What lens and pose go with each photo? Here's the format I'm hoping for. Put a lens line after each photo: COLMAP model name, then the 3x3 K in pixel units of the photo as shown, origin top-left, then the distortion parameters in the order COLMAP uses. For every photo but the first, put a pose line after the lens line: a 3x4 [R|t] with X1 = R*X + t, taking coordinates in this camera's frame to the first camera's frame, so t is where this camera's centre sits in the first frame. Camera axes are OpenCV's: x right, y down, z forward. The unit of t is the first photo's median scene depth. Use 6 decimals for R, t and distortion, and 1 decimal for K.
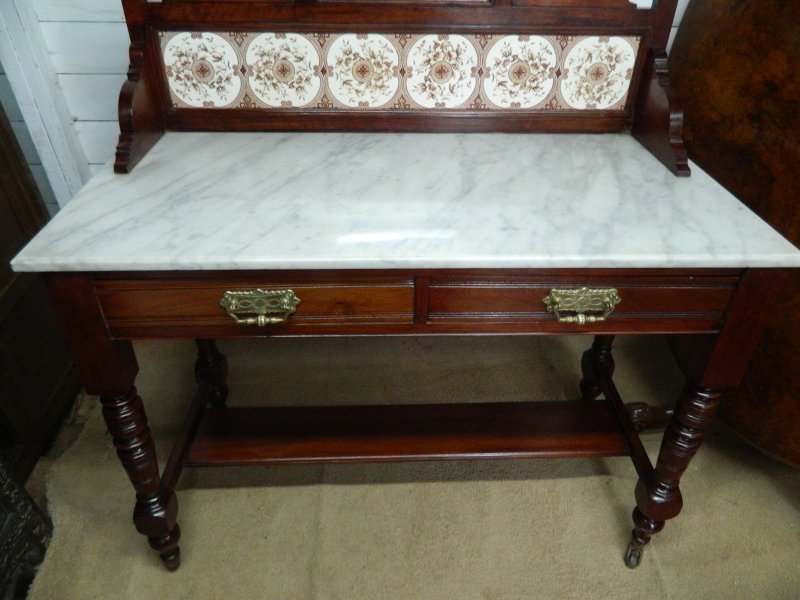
lens RADIAL K [[592.1, 0, 396.0], [0, 592.1, 290.3], [0, 0, 1]] dist [0.014424, -0.010917]
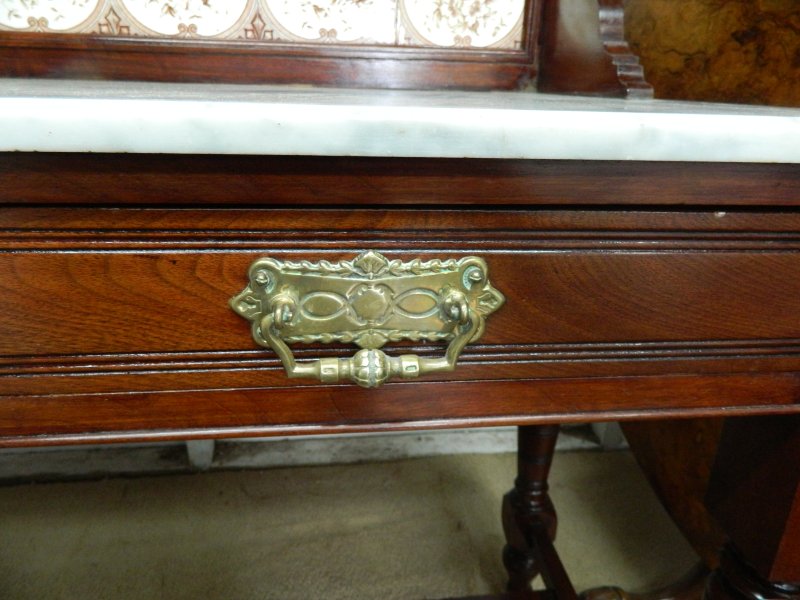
lens RADIAL K [[592.1, 0, 397.2], [0, 592.1, 294.4], [0, 0, 1]] dist [0.014424, -0.010917]
pose [[0.996722, -0.017877, 0.078901, 0.224577], [0.036079, 0.971147, -0.235739, 0.060862], [-0.072410, 0.237813, 0.968608, 0.529313]]
